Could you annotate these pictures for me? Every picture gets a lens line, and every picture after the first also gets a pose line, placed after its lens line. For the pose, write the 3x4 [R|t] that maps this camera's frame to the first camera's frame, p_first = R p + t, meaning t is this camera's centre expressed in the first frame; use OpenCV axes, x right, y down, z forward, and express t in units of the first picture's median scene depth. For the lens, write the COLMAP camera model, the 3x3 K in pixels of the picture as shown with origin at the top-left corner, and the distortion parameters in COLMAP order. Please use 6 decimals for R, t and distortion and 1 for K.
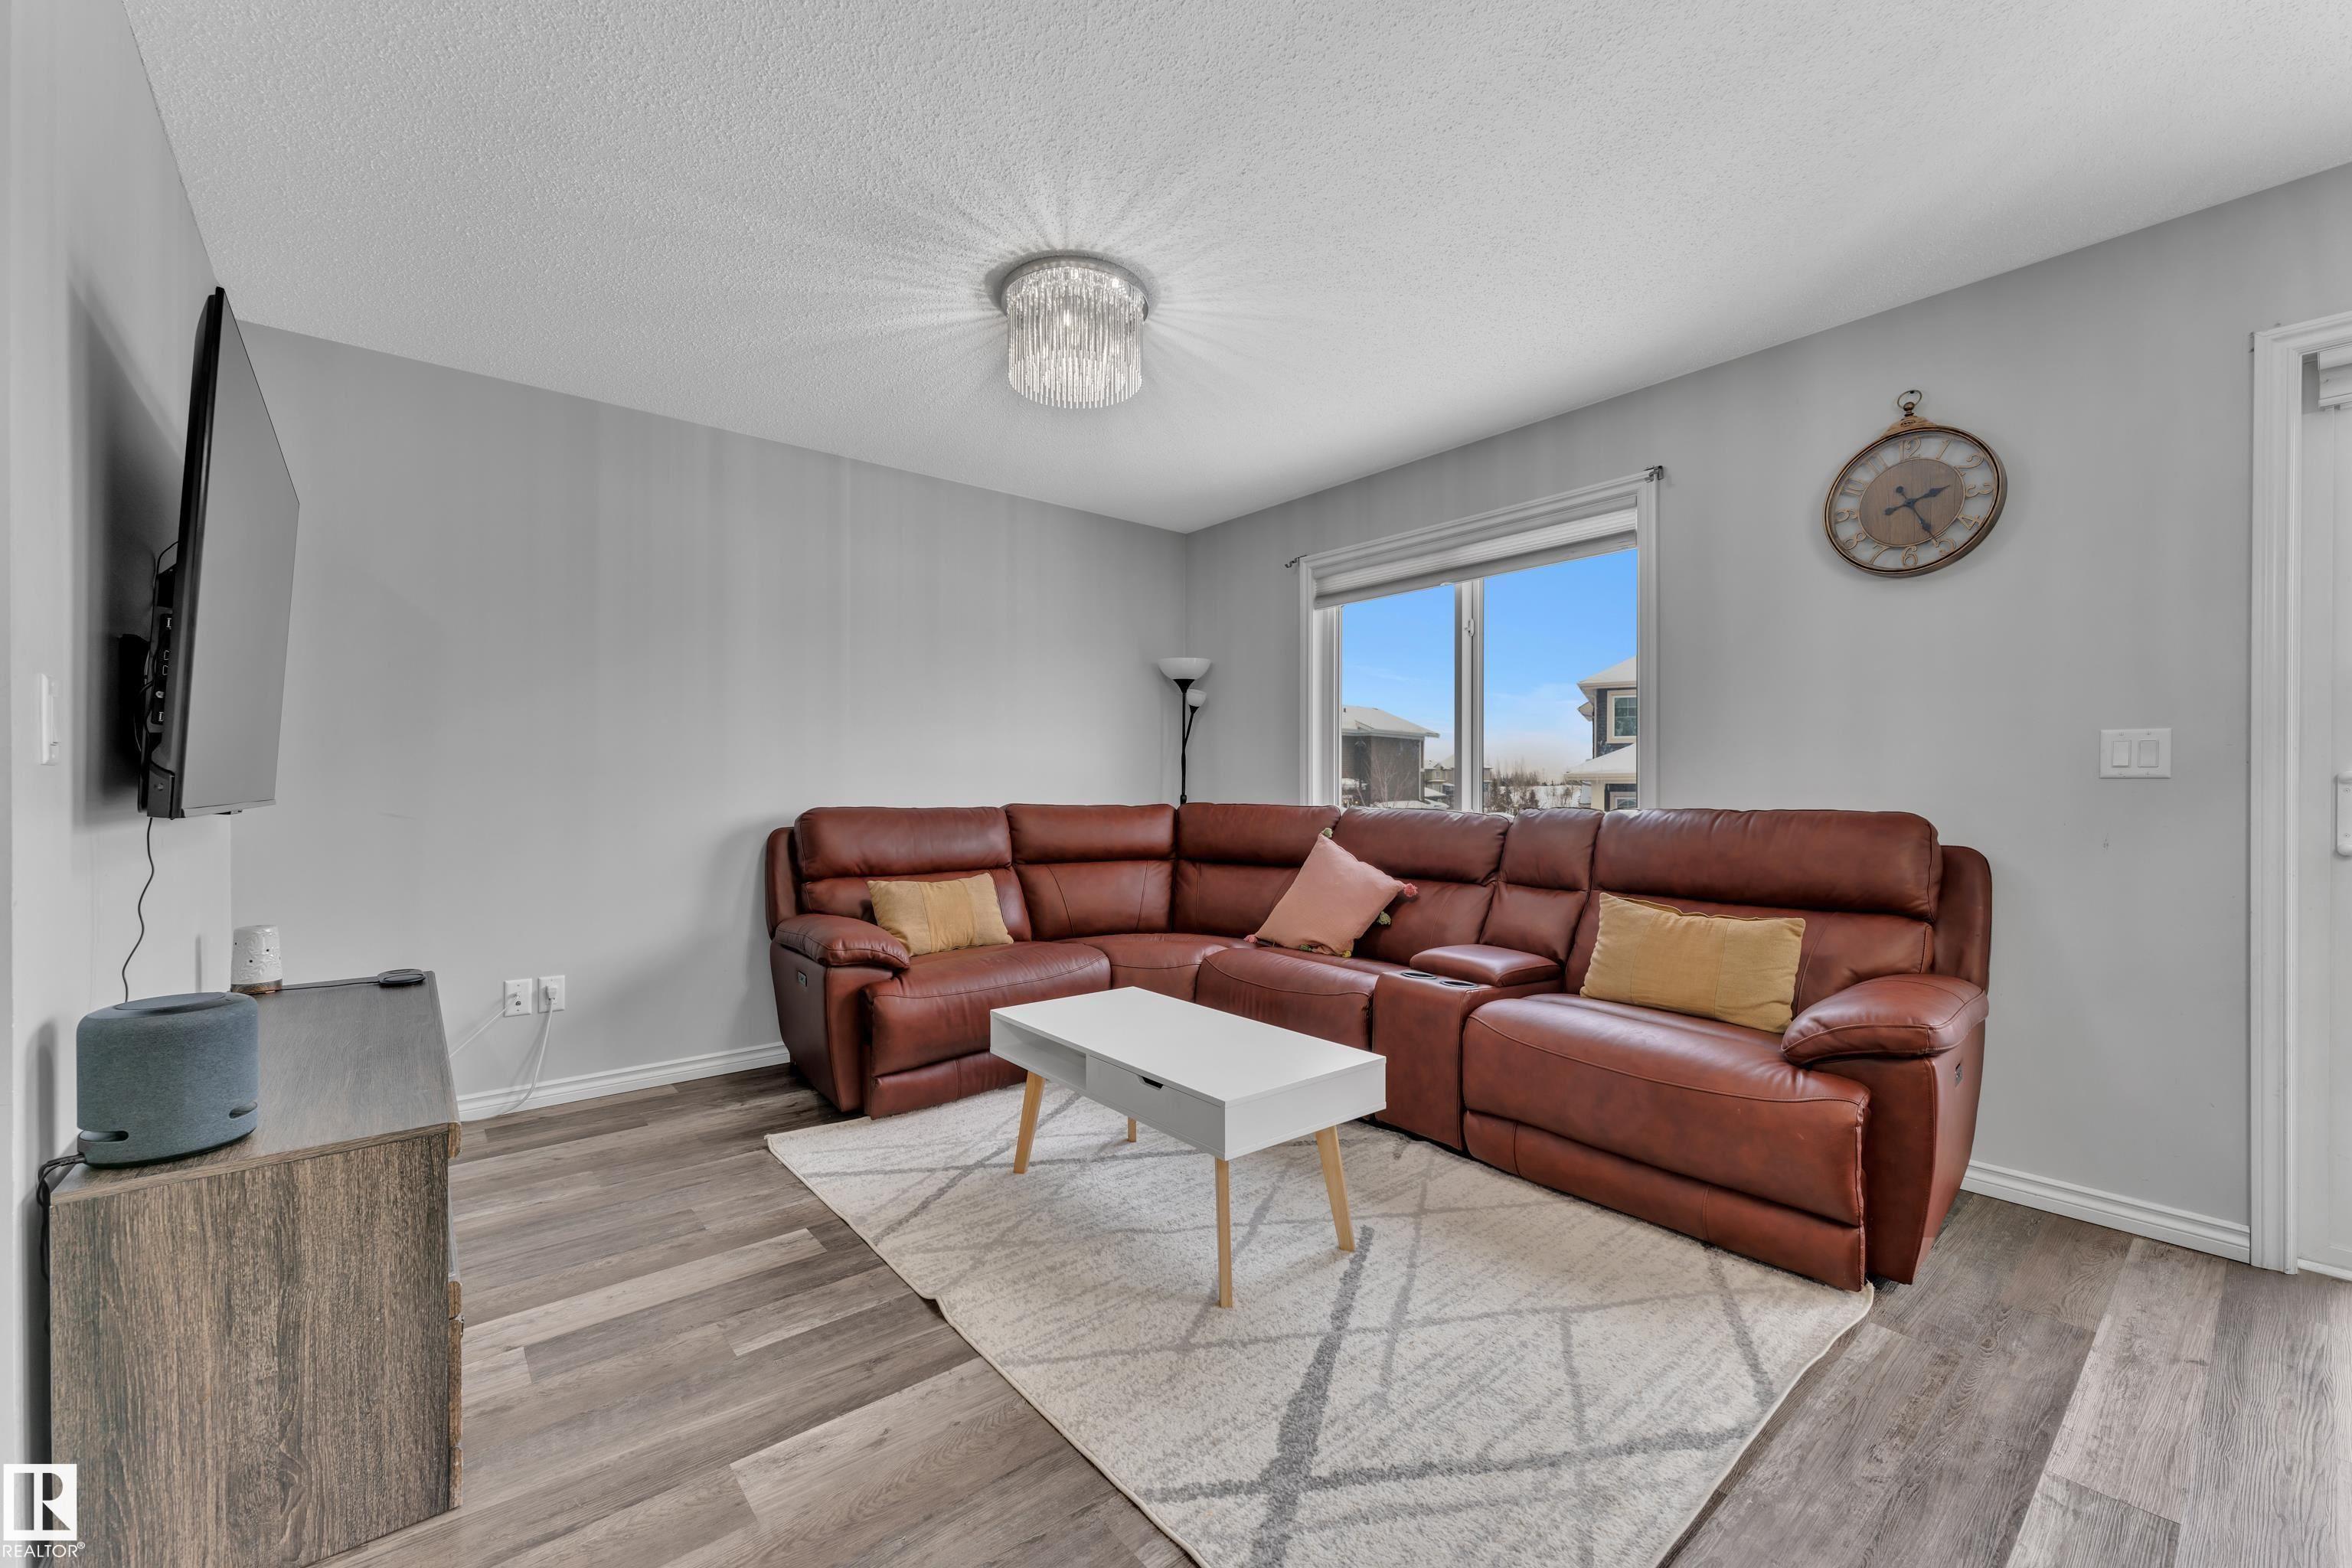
lens RADIAL K [[951.4, 0, 1172.1], [0, 951.4, 788.6], [0, 0, 1]] dist [-0.001436, 0.000108]
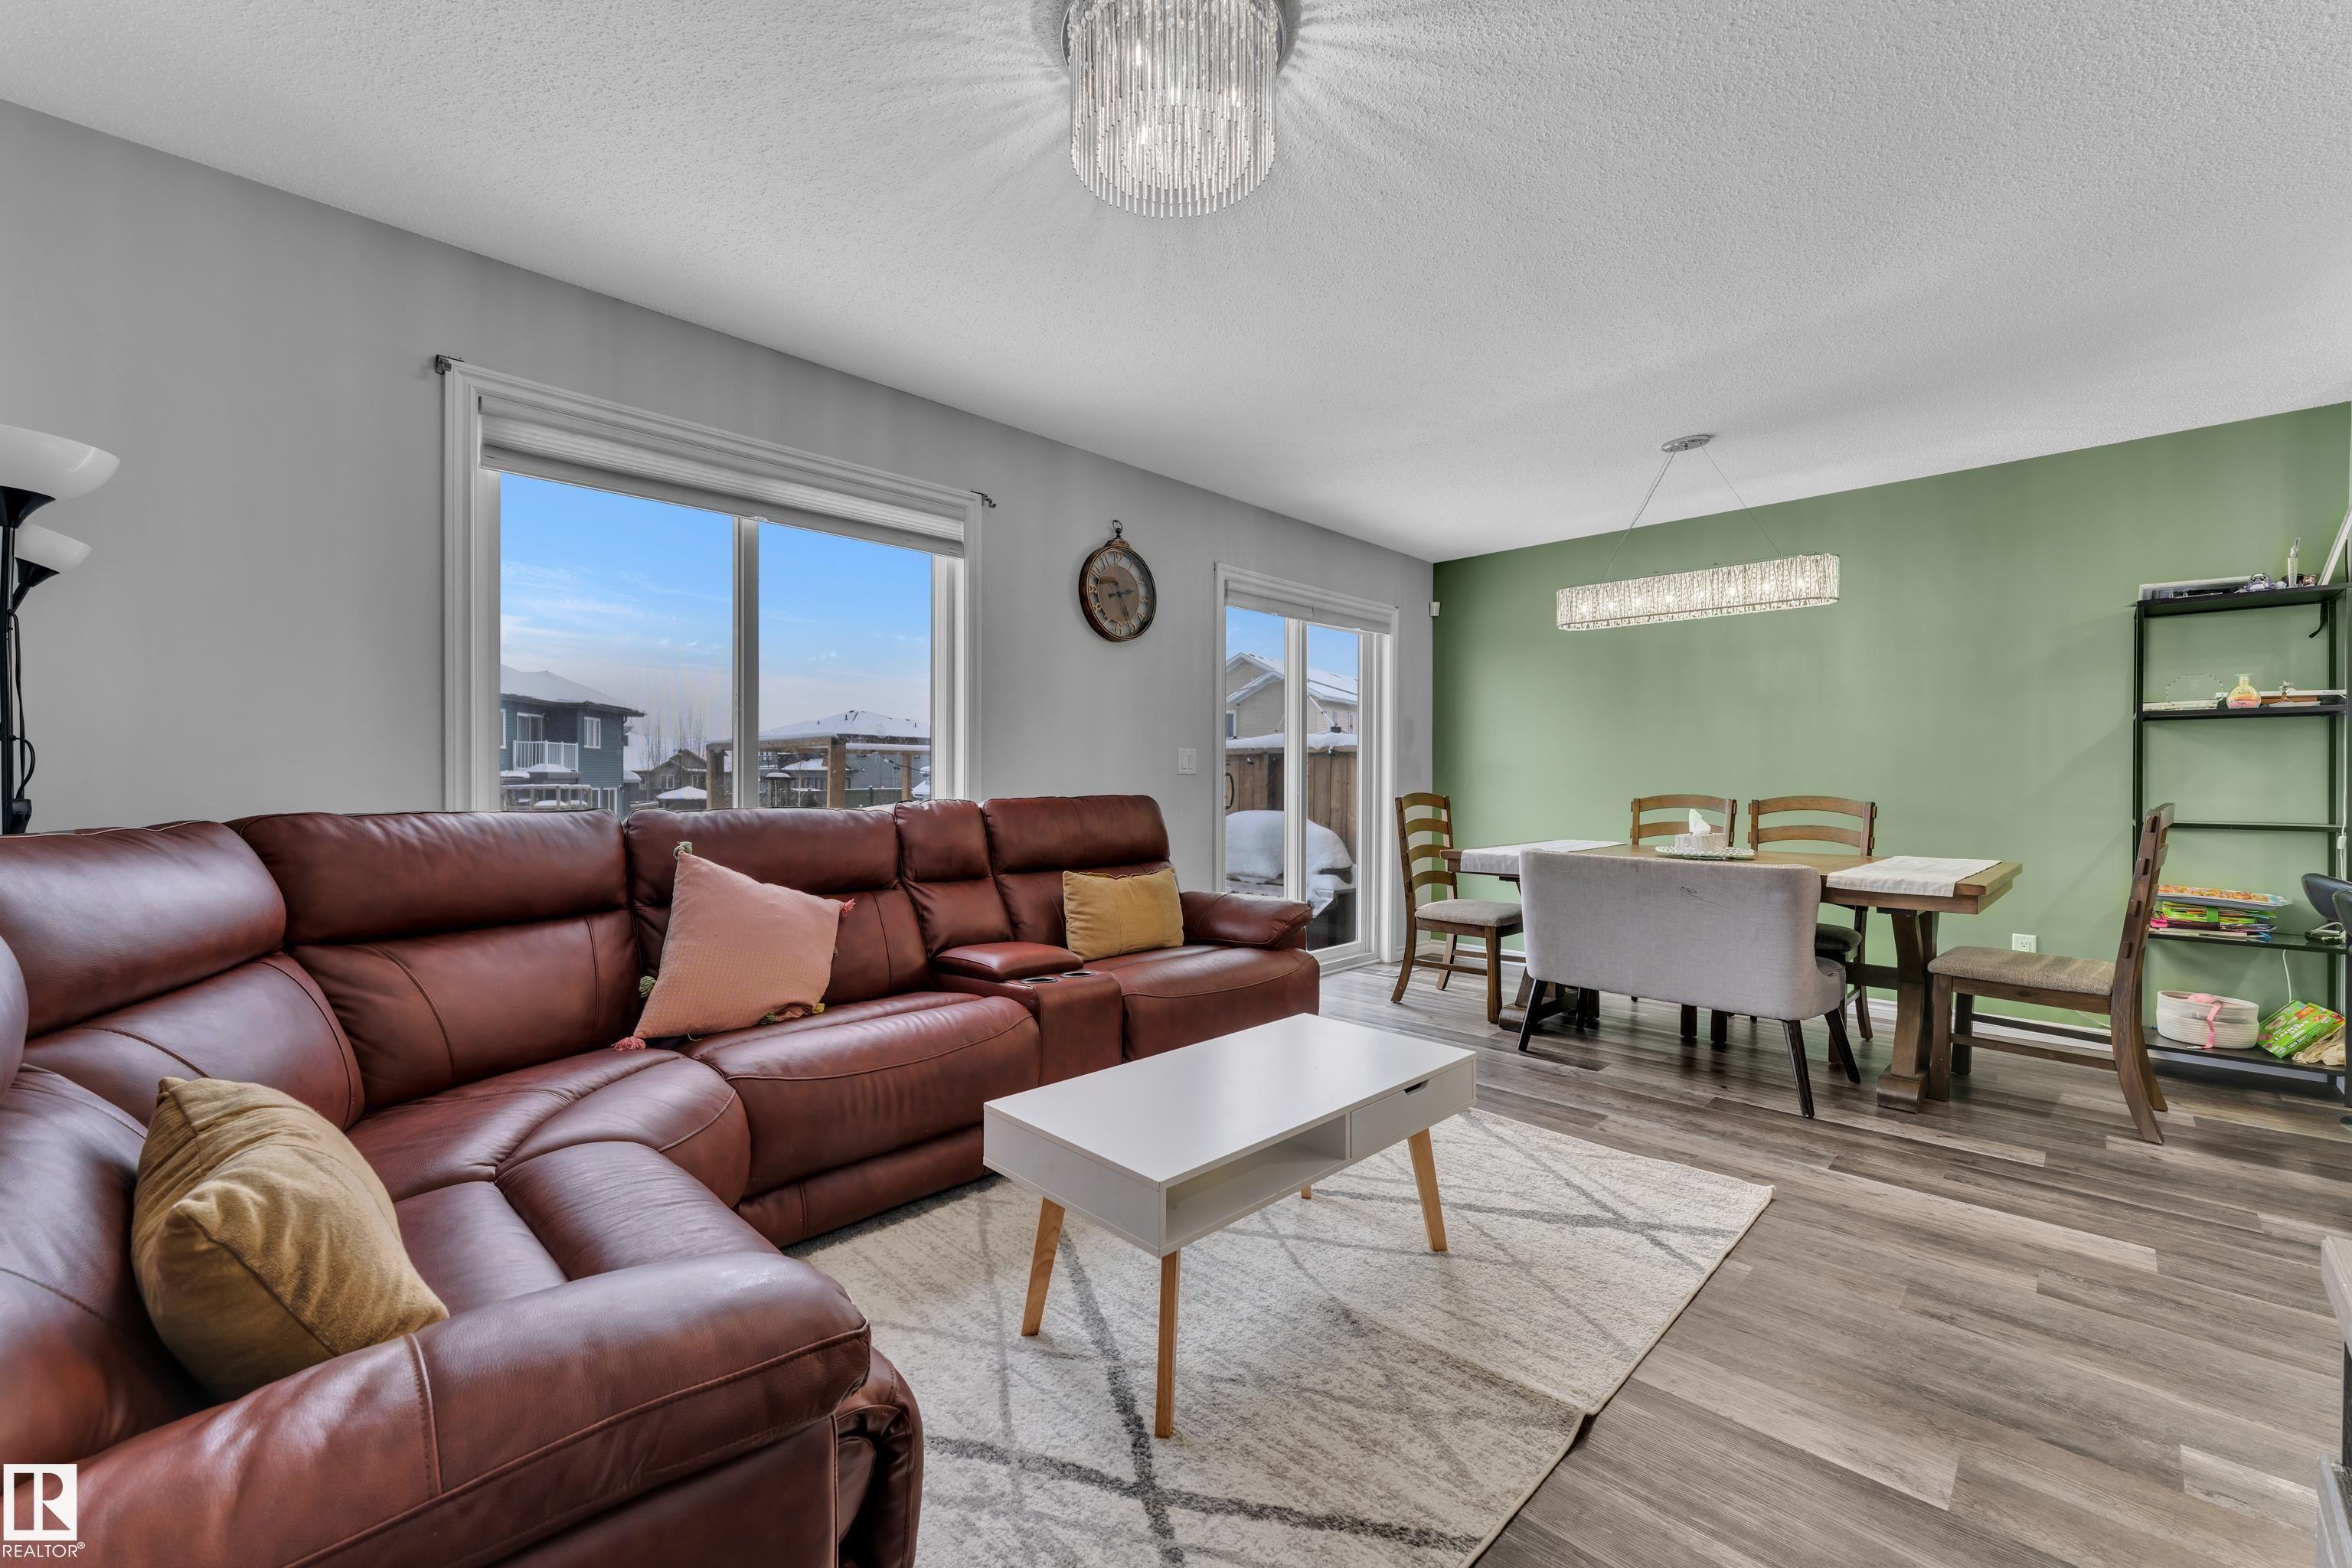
lens RADIAL K [[951.4, 0, 1172.1], [0, 951.4, 788.6], [0, 0, 1]] dist [-0.001436, 0.000108]
pose [[-0.104946, -0.010225, 0.994425, -0.691578], [0.001884, 0.999943, 0.010481, -0.002084], [-0.994476, 0.002973, -0.104921, 0.981830]]
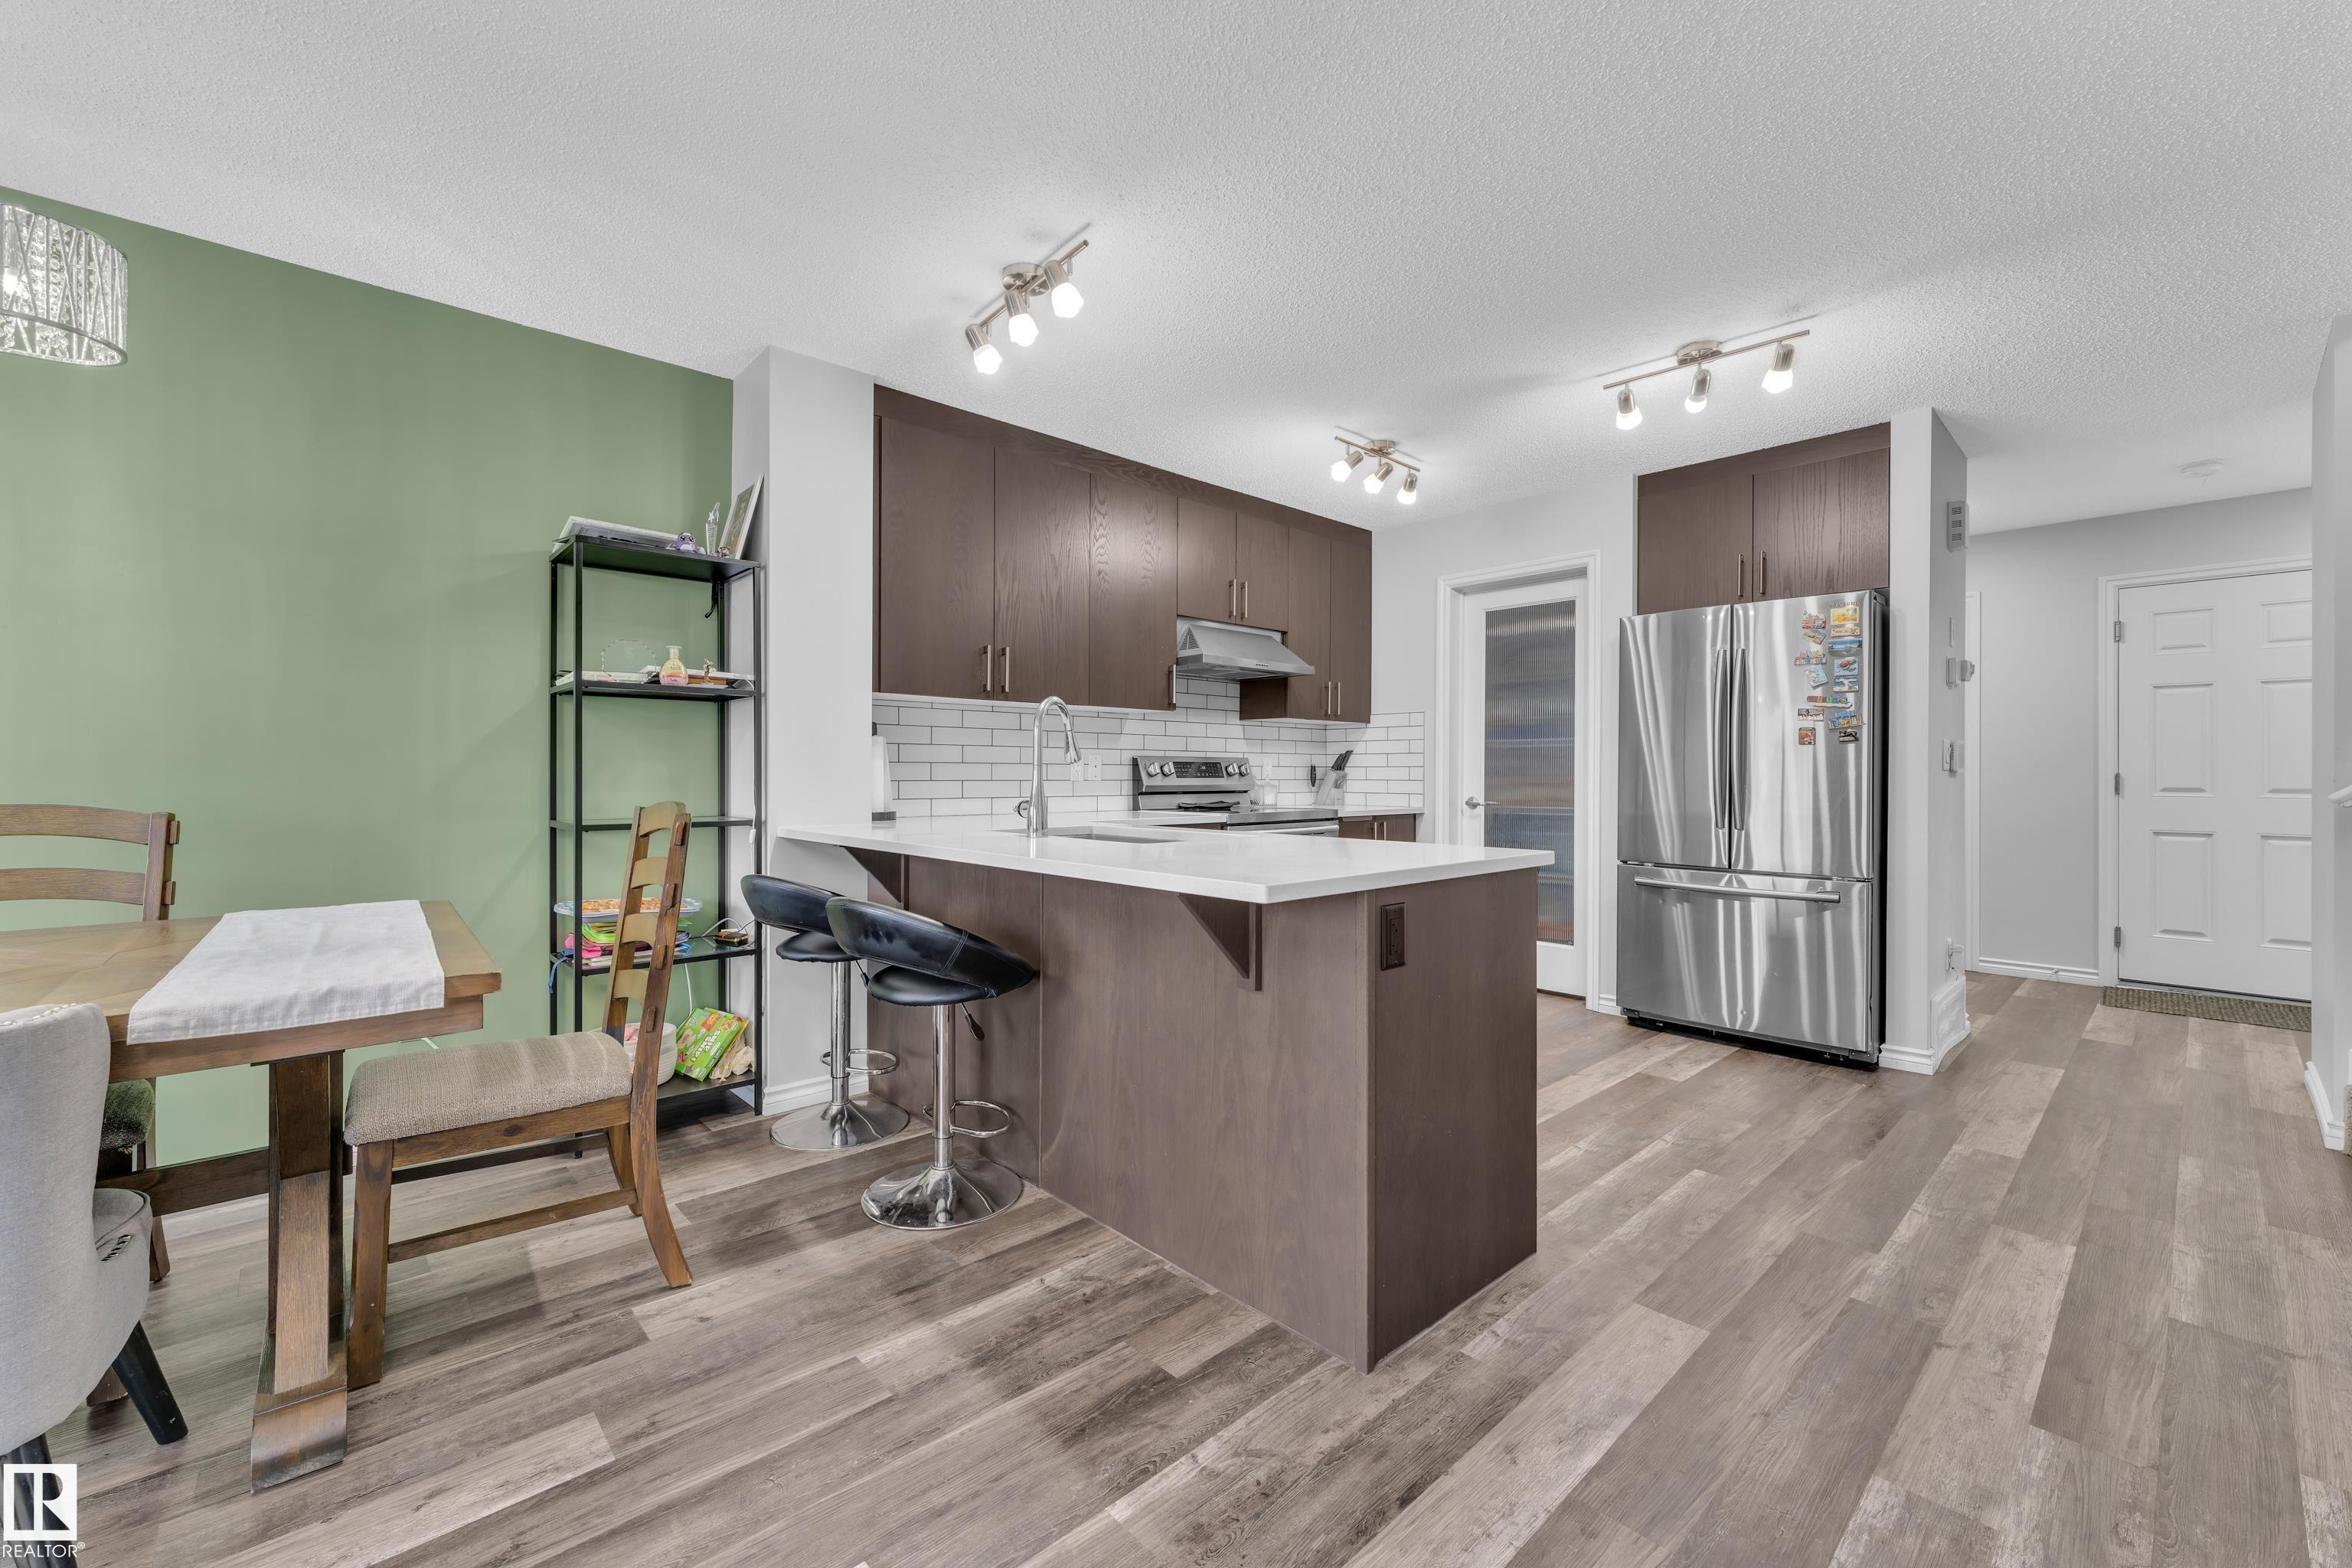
lens RADIAL K [[951.3, 0, 1170.1], [0, 951.3, 767.4], [0, 0, 1]] dist [0.002142, 0.000449]
pose [[-0.998622, -0.002817, -0.052407, -0.131638], [-0.002860, 0.999996, 0.000757, -0.003061], [0.052405, 0.000906, -0.998626, 0.573942]]
